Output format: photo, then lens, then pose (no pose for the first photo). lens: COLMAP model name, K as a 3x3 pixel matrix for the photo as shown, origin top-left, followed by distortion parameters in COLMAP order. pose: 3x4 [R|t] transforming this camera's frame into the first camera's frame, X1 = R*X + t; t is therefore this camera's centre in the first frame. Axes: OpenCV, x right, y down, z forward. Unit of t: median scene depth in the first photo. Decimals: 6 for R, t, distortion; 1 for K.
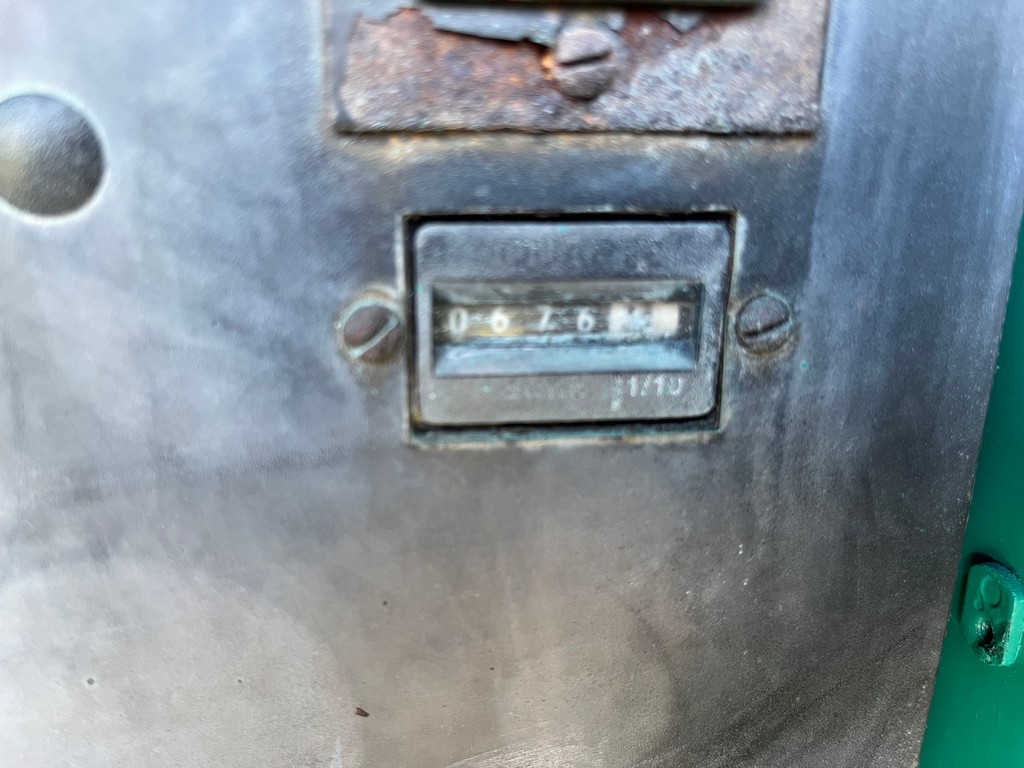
lens RADIAL K [[782.9, 0, 514.4], [0, 782.9, 383.7], [0, 0, 1]] dist [0.010179, -0.008004]
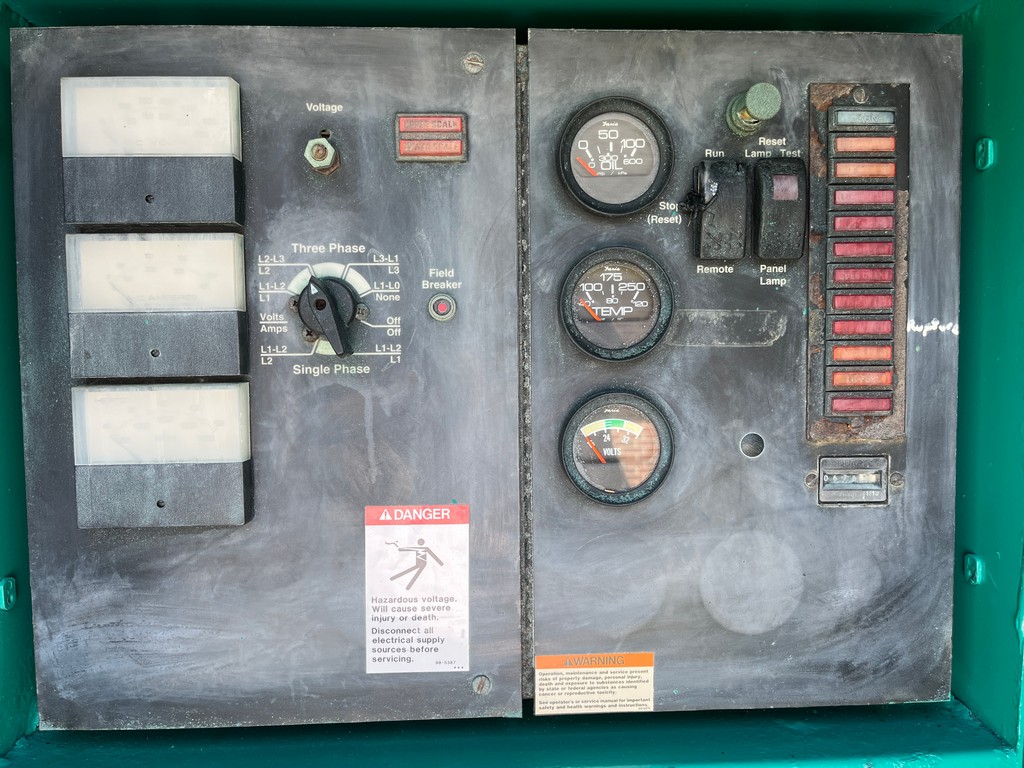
lens RADIAL K [[782.9, 0, 510.2], [0, 782.9, 386.7], [0, 0, 1]] dist [0.010179, -0.008004]
pose [[0.996365, -0.010105, -0.084580, -1.466380], [-0.011060, 0.969186, -0.246081, 0.528849], [0.084460, 0.246122, 0.965552, -3.564706]]
